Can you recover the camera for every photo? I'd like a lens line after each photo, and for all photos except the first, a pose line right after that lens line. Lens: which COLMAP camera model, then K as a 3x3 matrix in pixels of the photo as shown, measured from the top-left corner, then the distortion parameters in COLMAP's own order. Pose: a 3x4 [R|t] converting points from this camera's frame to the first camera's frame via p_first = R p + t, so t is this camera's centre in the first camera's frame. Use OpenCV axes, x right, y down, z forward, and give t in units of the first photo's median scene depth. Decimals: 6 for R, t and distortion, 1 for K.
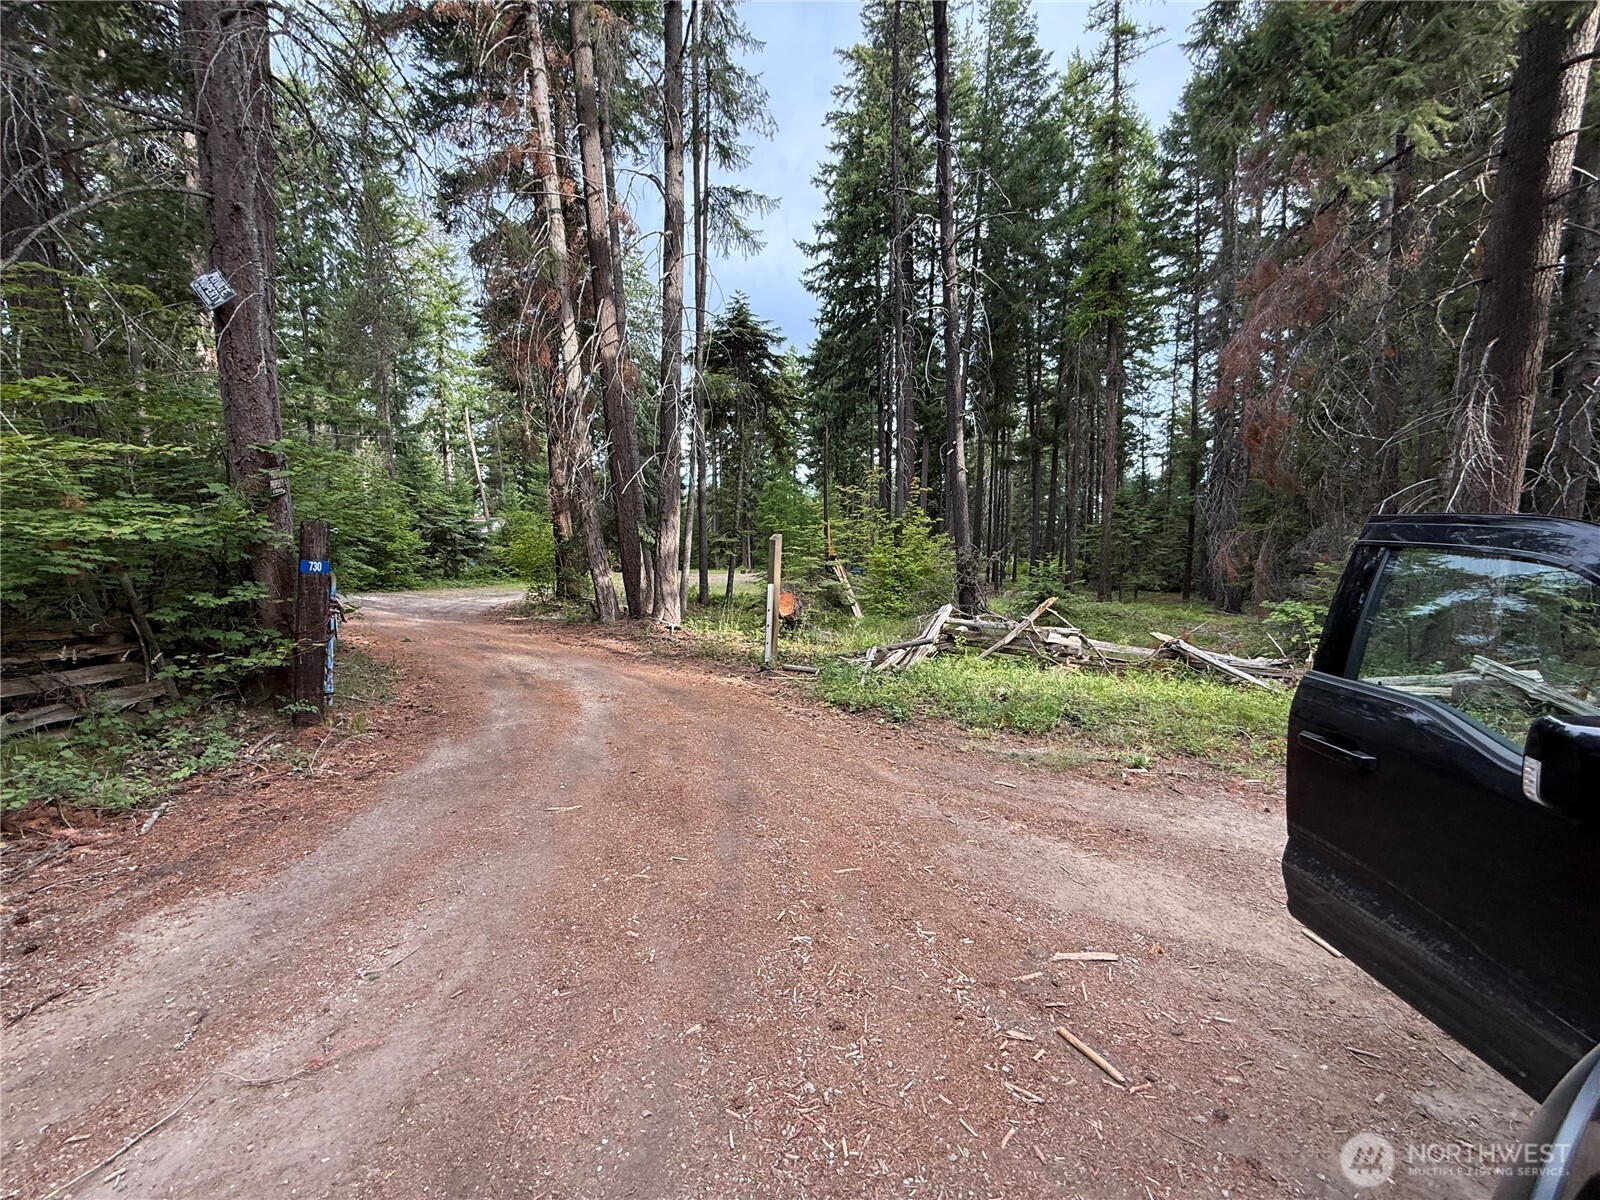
lens RADIAL K [[635.8, 0, 798.7], [0, 635.8, 601.6], [0, 0, 1]] dist [-0.000522, 0.000504]
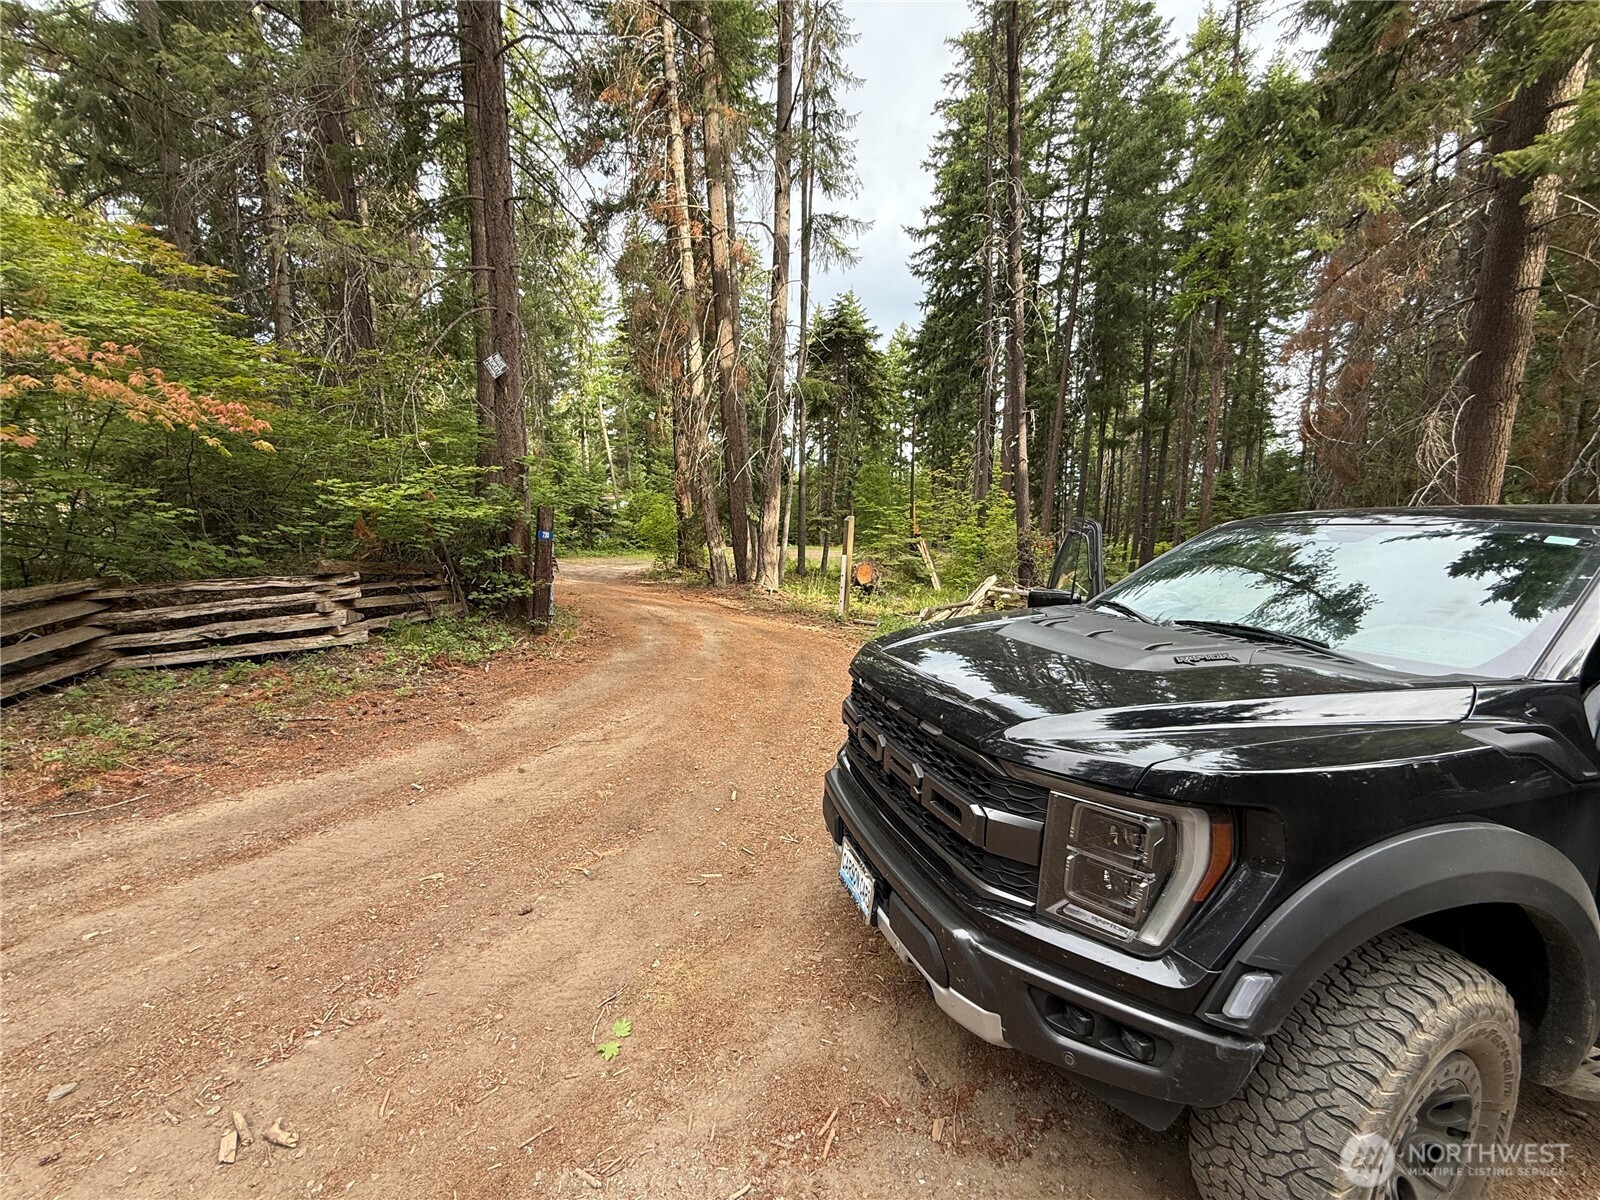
lens RADIAL K [[635.8, 0, 799.9], [0, 635.8, 599.5], [0, 0, 1]] dist [-0.000522, 0.000504]
pose [[0.986242, 0.032330, -0.162115, 0.037783], [-0.027115, 0.999044, 0.034277, 0.009742], [0.163068, -0.029410, 0.986176, -0.135885]]
